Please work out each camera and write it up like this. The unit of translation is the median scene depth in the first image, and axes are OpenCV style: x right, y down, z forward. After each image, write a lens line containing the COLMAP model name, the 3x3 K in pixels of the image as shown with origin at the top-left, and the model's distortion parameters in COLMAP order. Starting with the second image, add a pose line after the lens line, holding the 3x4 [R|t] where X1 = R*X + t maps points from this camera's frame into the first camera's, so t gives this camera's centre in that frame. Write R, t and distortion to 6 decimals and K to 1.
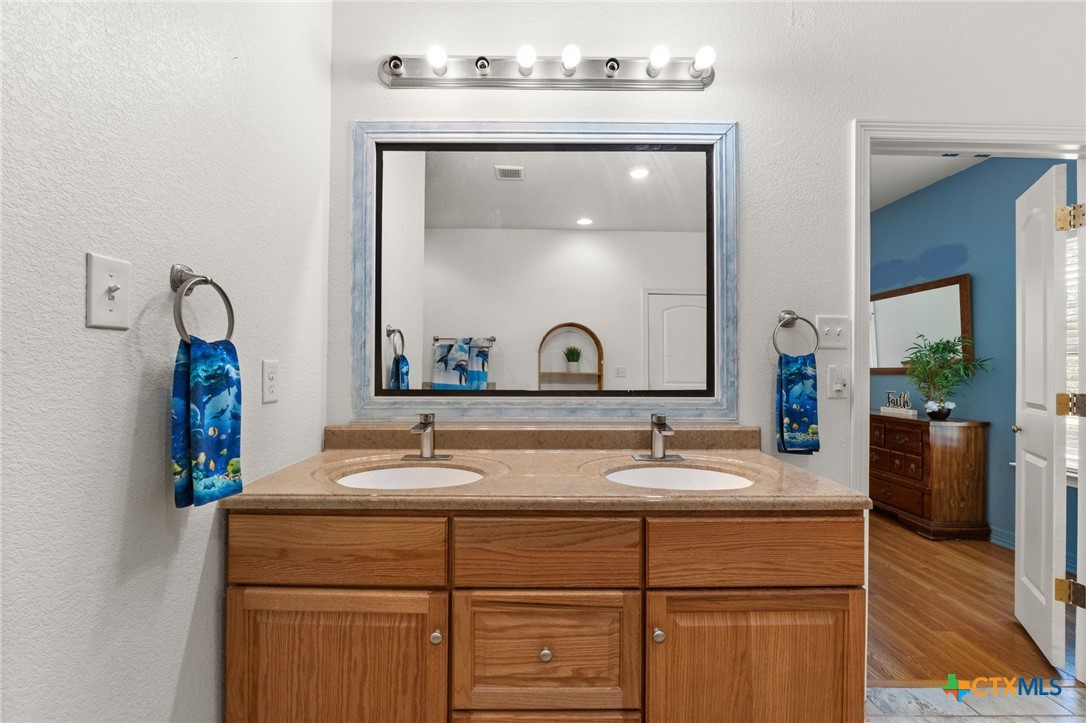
lens RADIAL K [[453.4, 0, 538.3], [0, 453.4, 363.3], [0, 0, 1]] dist [-0.009938, 0.001777]
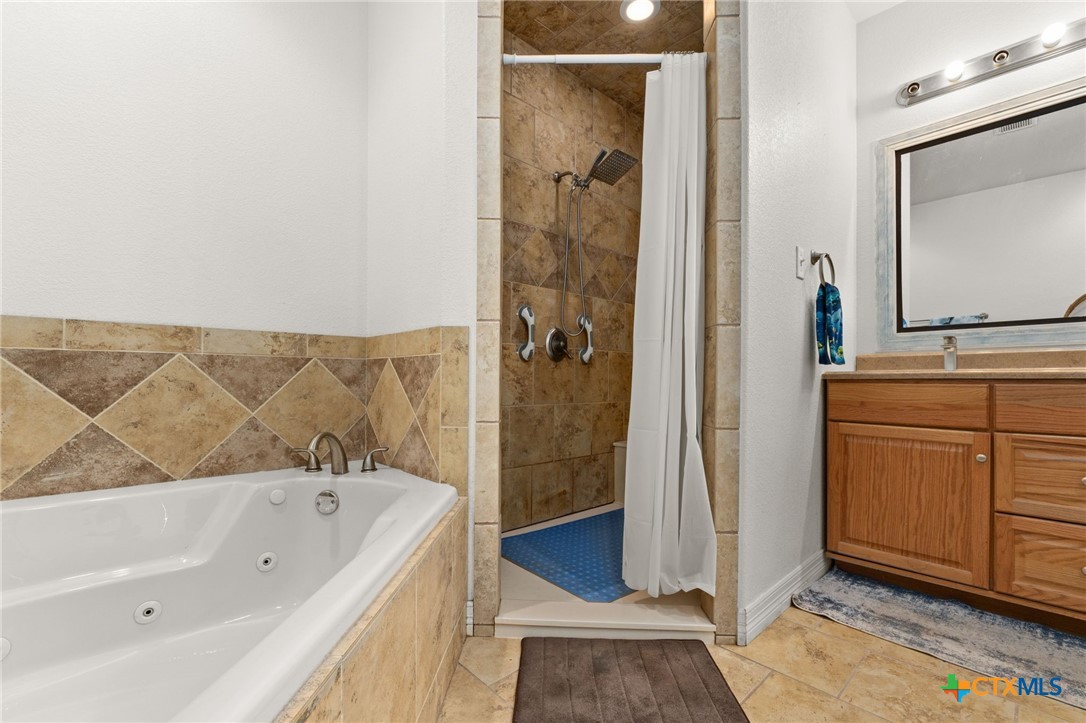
lens RADIAL K [[453.4, 0, 565.2], [0, 453.4, 371.3], [0, 0, 1]] dist [-0.009938, 0.001777]
pose [[0.677515, -0.007817, -0.735467, -0.052847], [0.006203, 0.999969, -0.004914, 0.297891], [0.735482, -0.001233, 0.677543, -1.072000]]
